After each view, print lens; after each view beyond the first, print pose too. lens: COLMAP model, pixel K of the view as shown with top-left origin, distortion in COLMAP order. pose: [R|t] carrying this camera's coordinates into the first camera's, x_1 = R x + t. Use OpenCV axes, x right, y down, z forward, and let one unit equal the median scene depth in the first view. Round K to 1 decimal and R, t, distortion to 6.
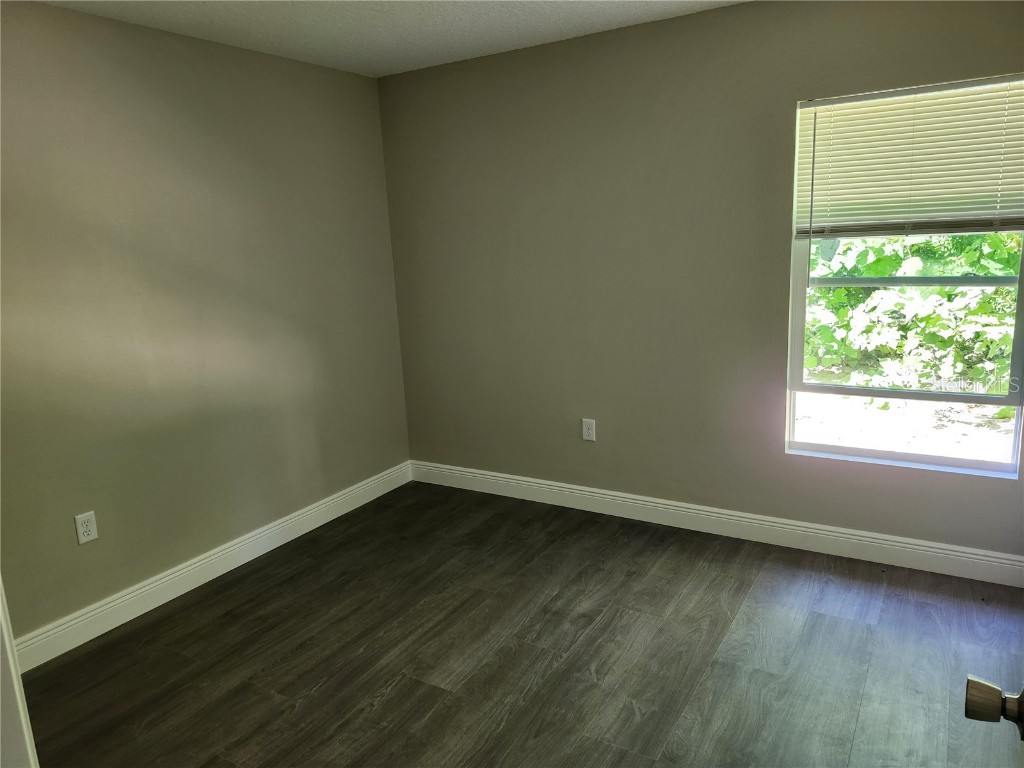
lens RADIAL K [[708.4, 0, 512.0], [0, 708.4, 382.0], [0, 0, 1]] dist [0.030853, -0.009102]
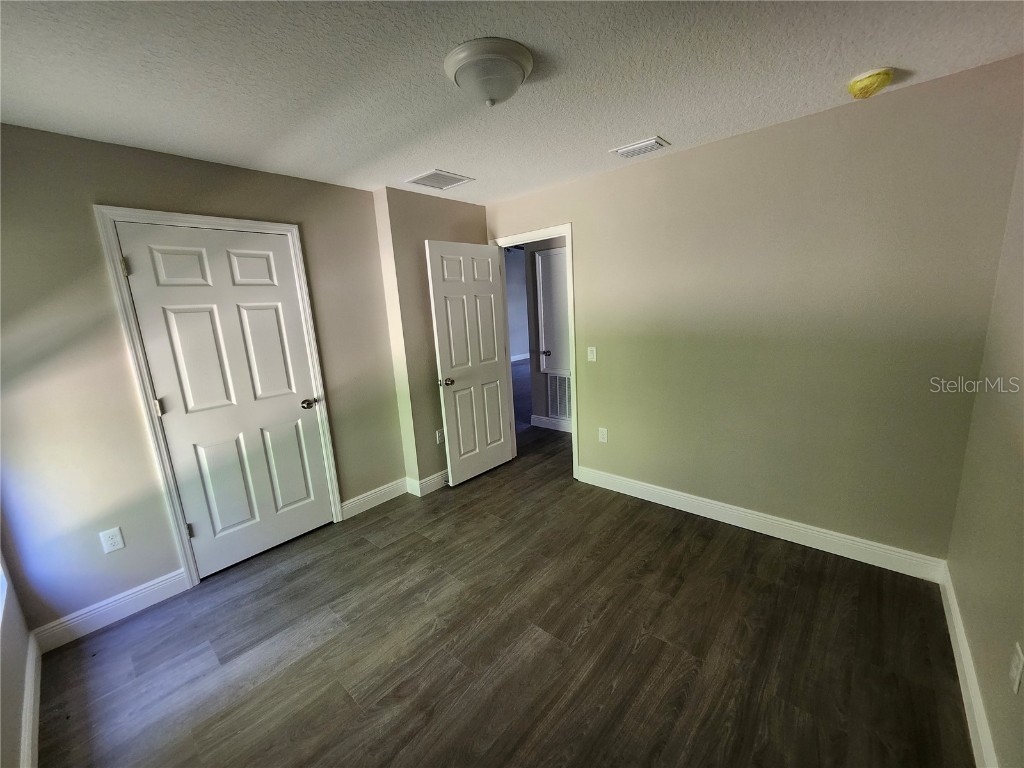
lens RADIAL K [[406.1, 0, 512.7], [0, 406.1, 385.6], [0, 0, 1]] dist [0.001210, -0.000036]
pose [[-0.978785, 0.066197, 0.193901, -0.225820], [0.137449, 0.913967, 0.381800, -0.315459], [-0.151945, 0.400352, -0.903676, 1.506587]]
